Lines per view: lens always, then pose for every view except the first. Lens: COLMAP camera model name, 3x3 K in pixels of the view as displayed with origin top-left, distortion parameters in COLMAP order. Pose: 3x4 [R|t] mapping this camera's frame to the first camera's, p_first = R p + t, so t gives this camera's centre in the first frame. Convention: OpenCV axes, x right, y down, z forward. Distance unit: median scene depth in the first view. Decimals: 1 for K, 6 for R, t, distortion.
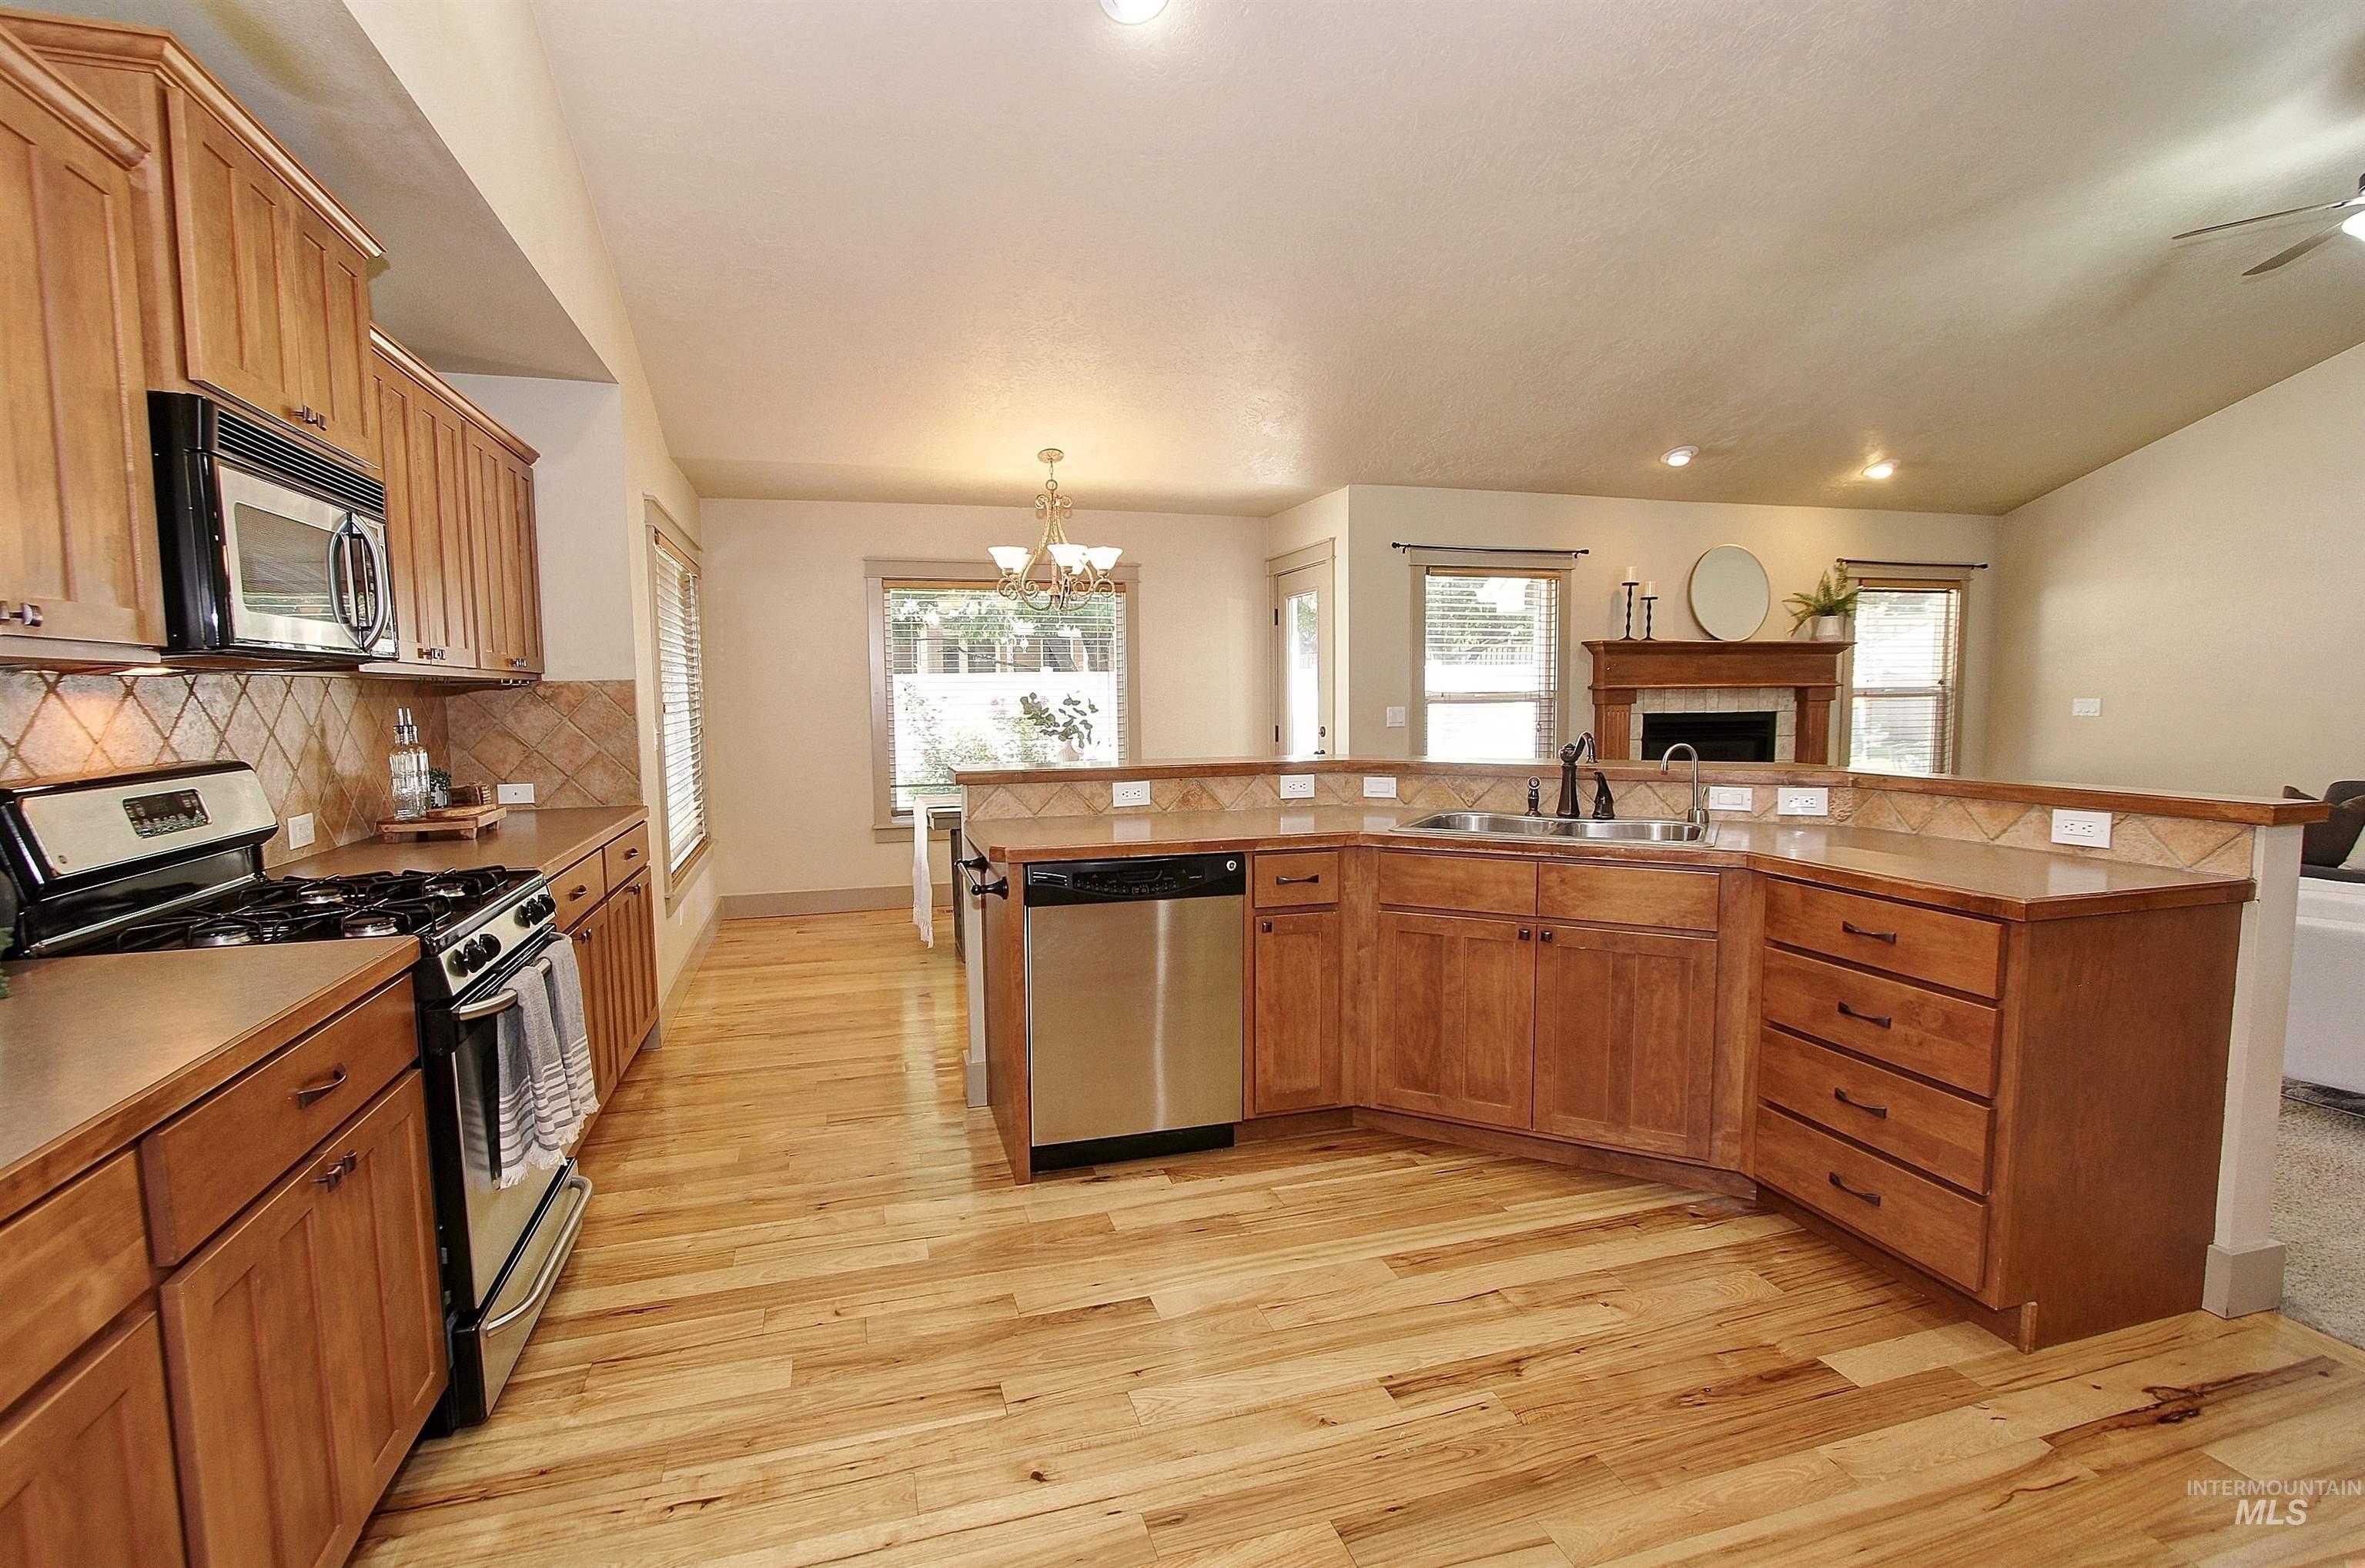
lens RADIAL K [[1092.7, 0, 1168.8], [0, 1092.7, 782.3], [0, 0, 1]] dist [-0.016589, 0.002427]
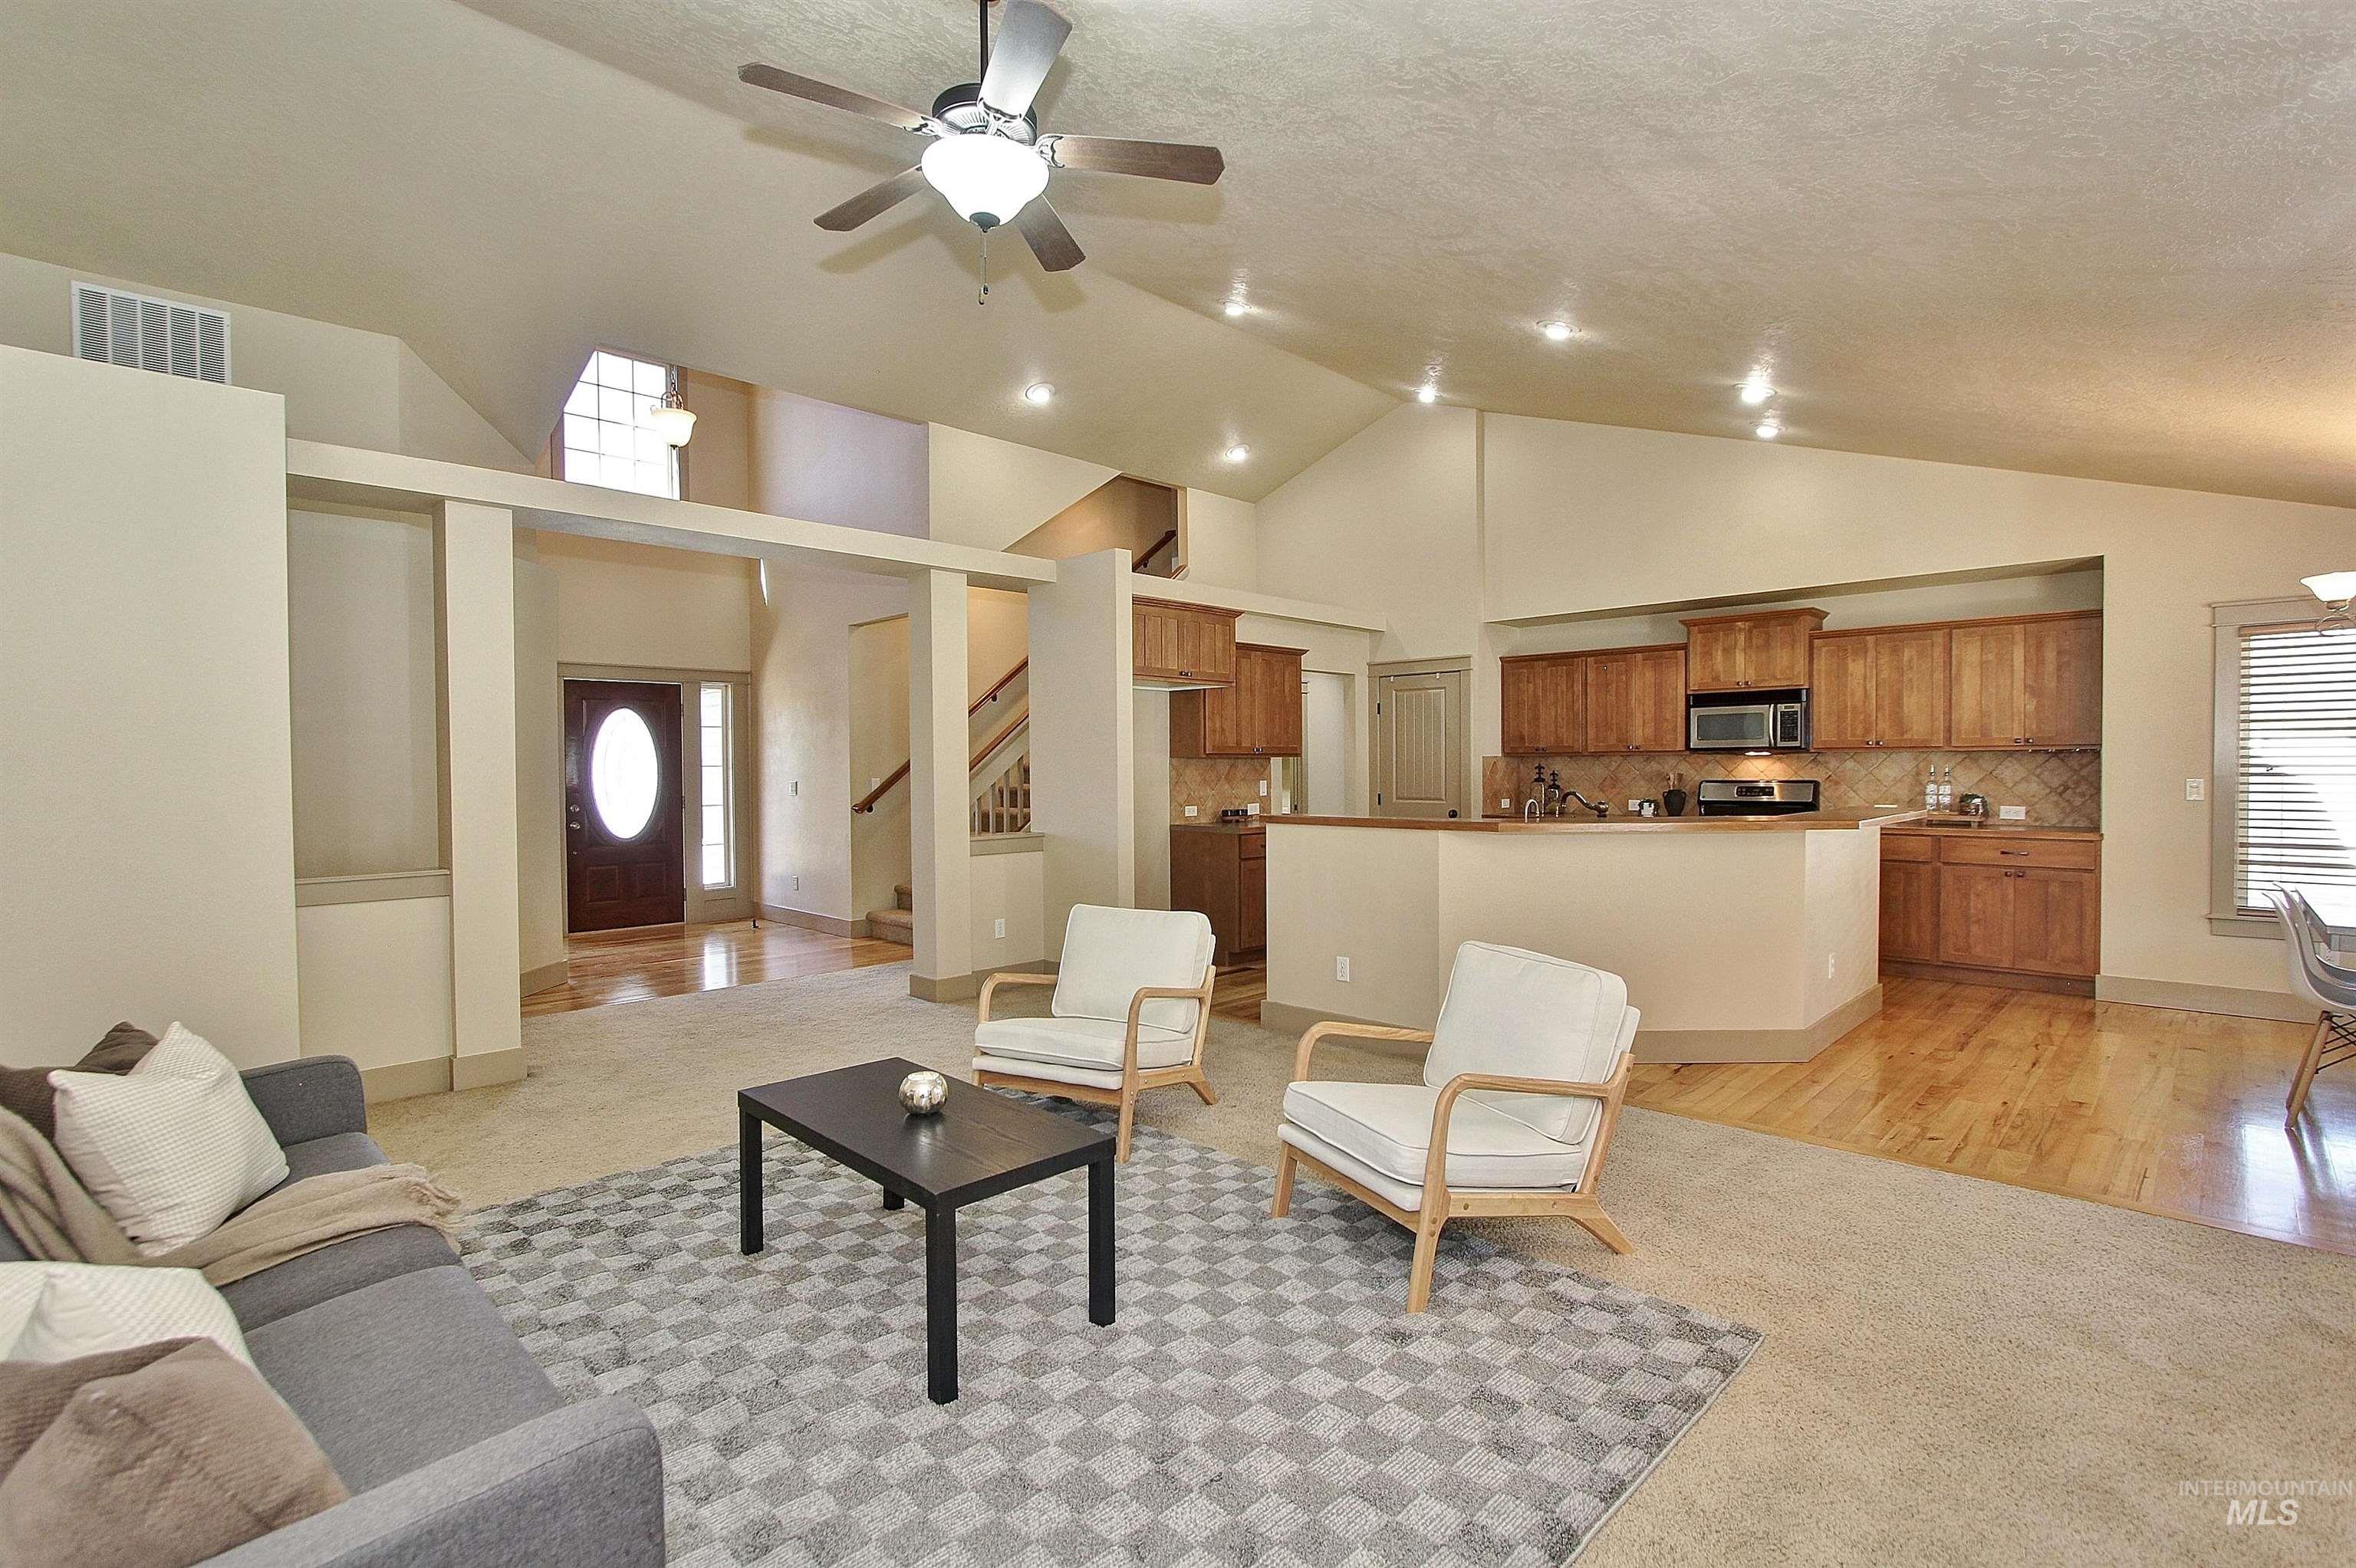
lens RADIAL K [[1088.5, 0, 1168.4], [0, 1088.5, 780.5], [0, 0, 1]] dist [-0.016589, 0.002427]
pose [[-0.879214, 0.021696, -0.475932, 1.884538], [-0.024442, 0.995593, 0.090538, -0.214692], [0.475799, 0.091235, -0.874809, 2.370589]]
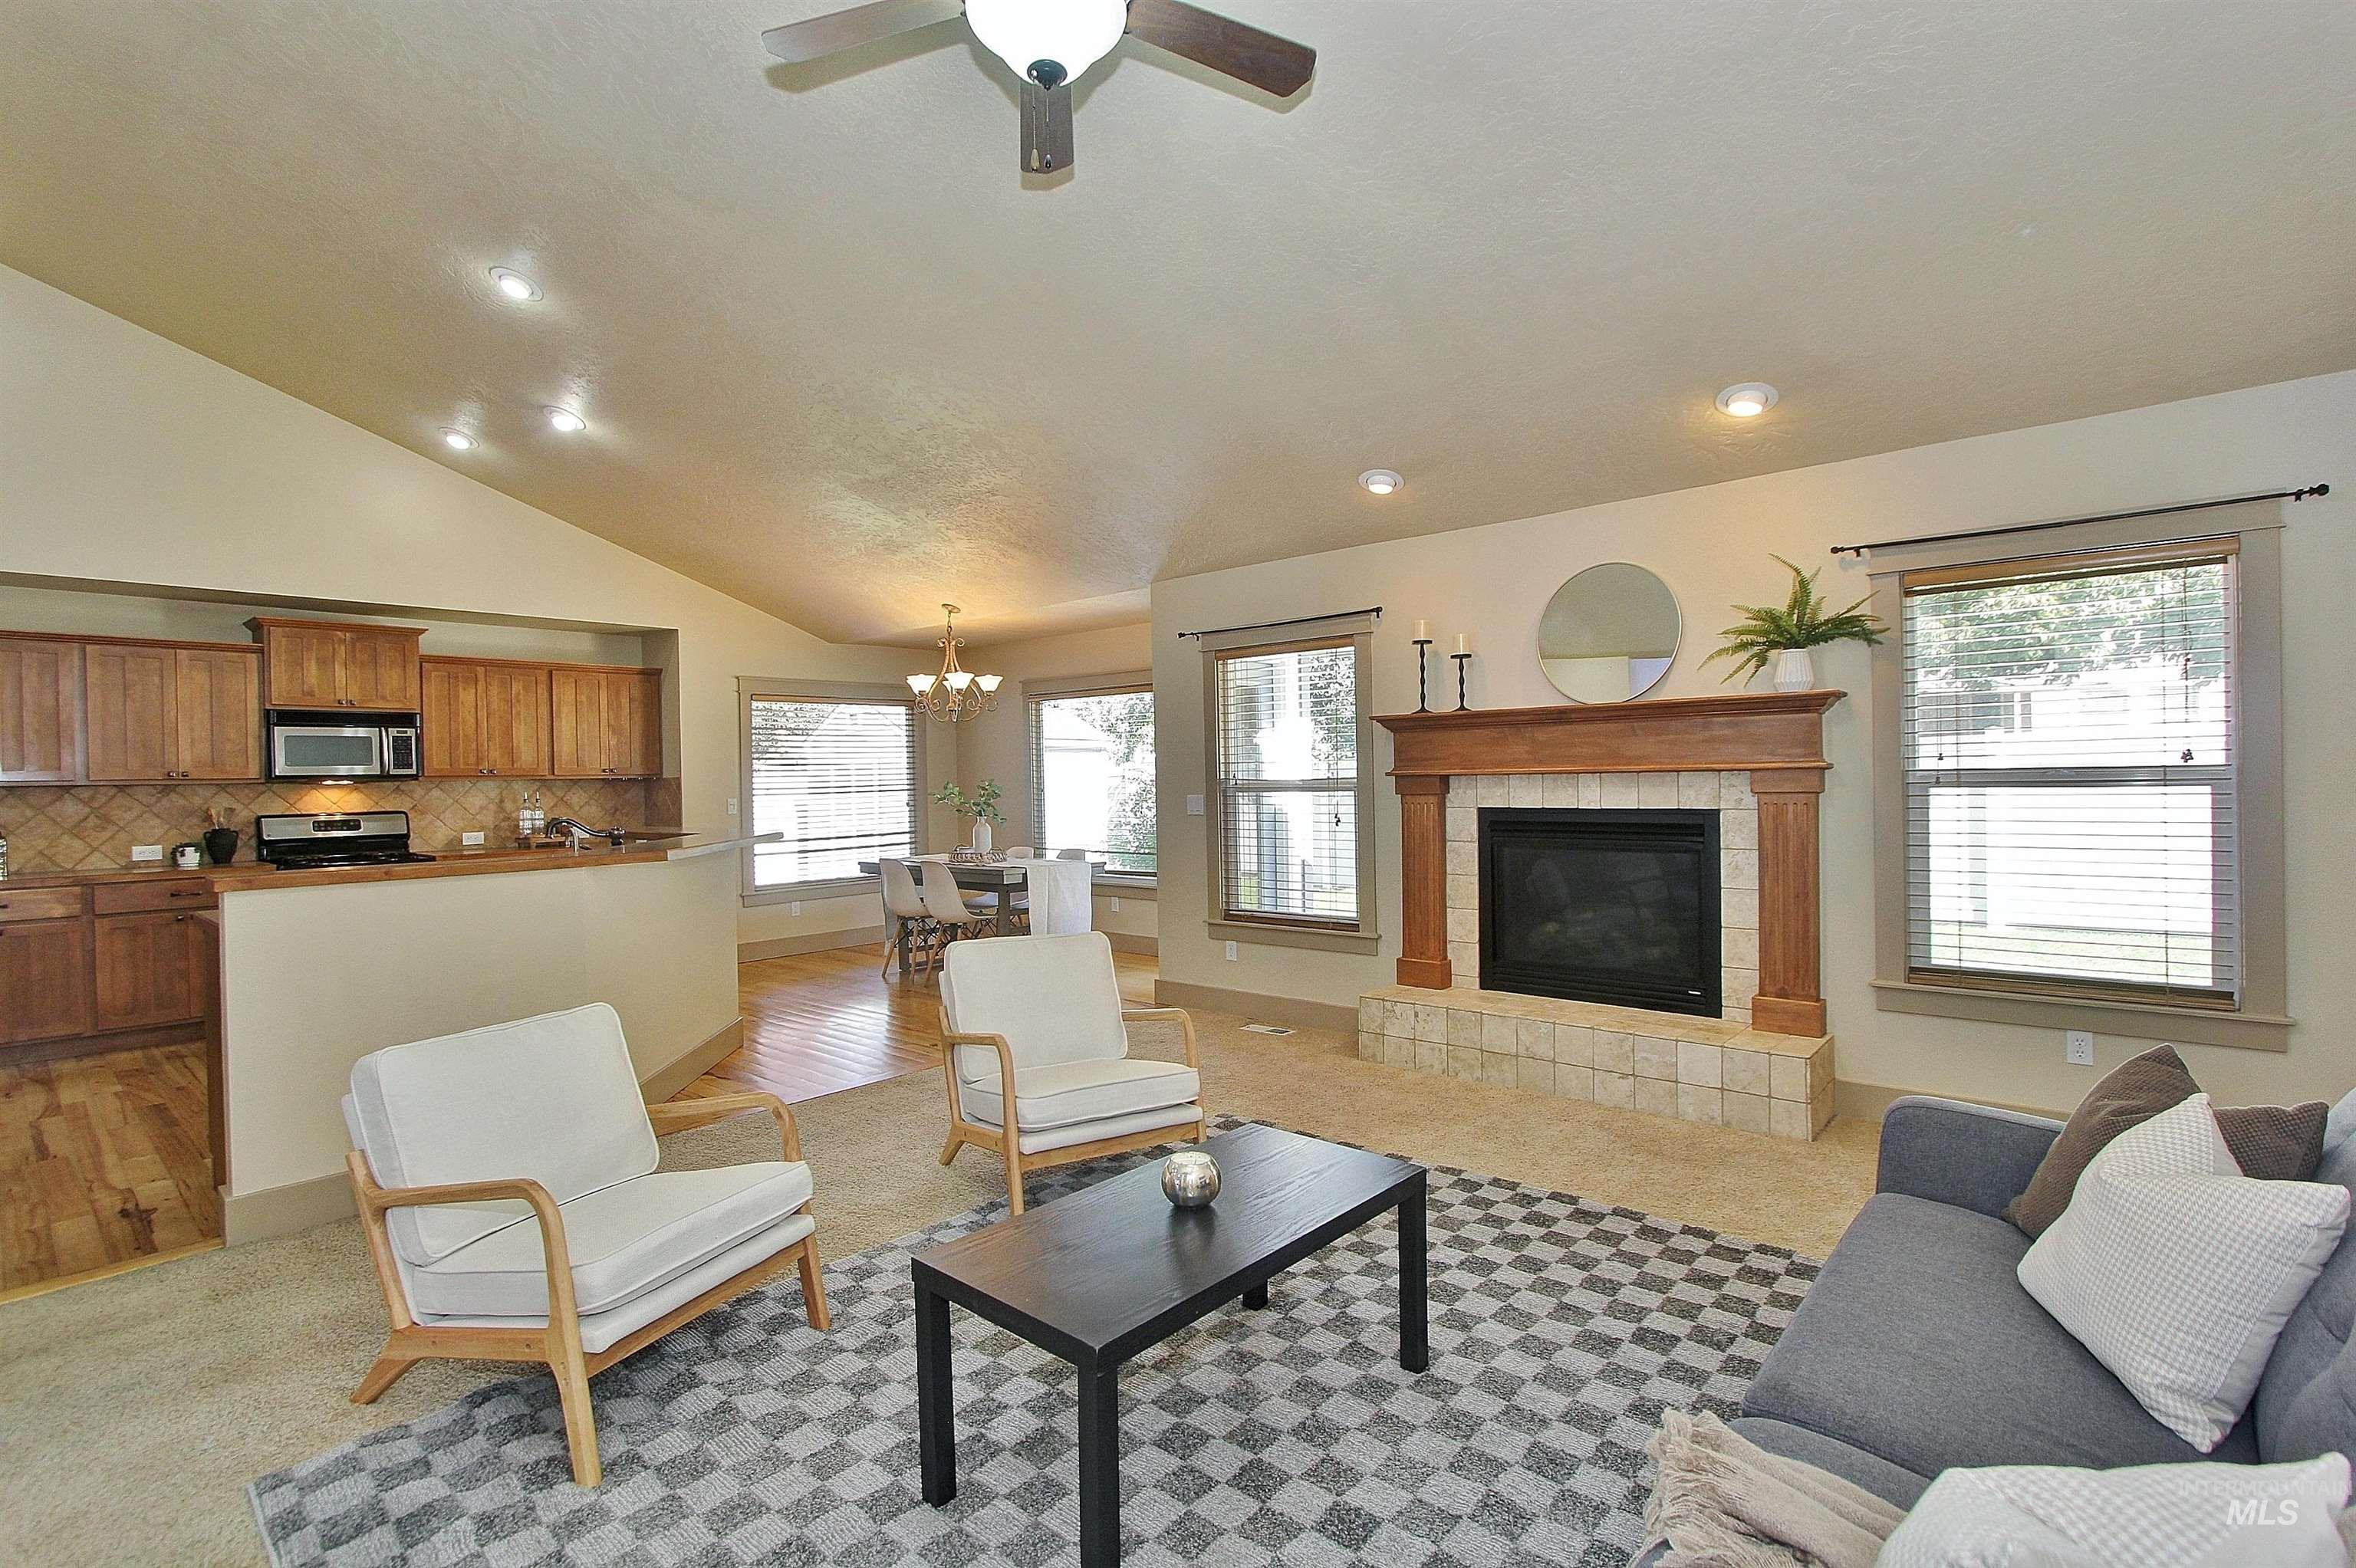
lens RADIAL K [[1088.5, 0, 1170.7], [0, 1088.5, 784.9], [0, 0, 1]] dist [-0.016589, 0.002427]
pose [[0.527259, 0.006934, -0.849676, 2.277788], [-0.058061, 0.997924, -0.027885, -0.108269], [0.847718, 0.064036, 0.526567, 1.014684]]
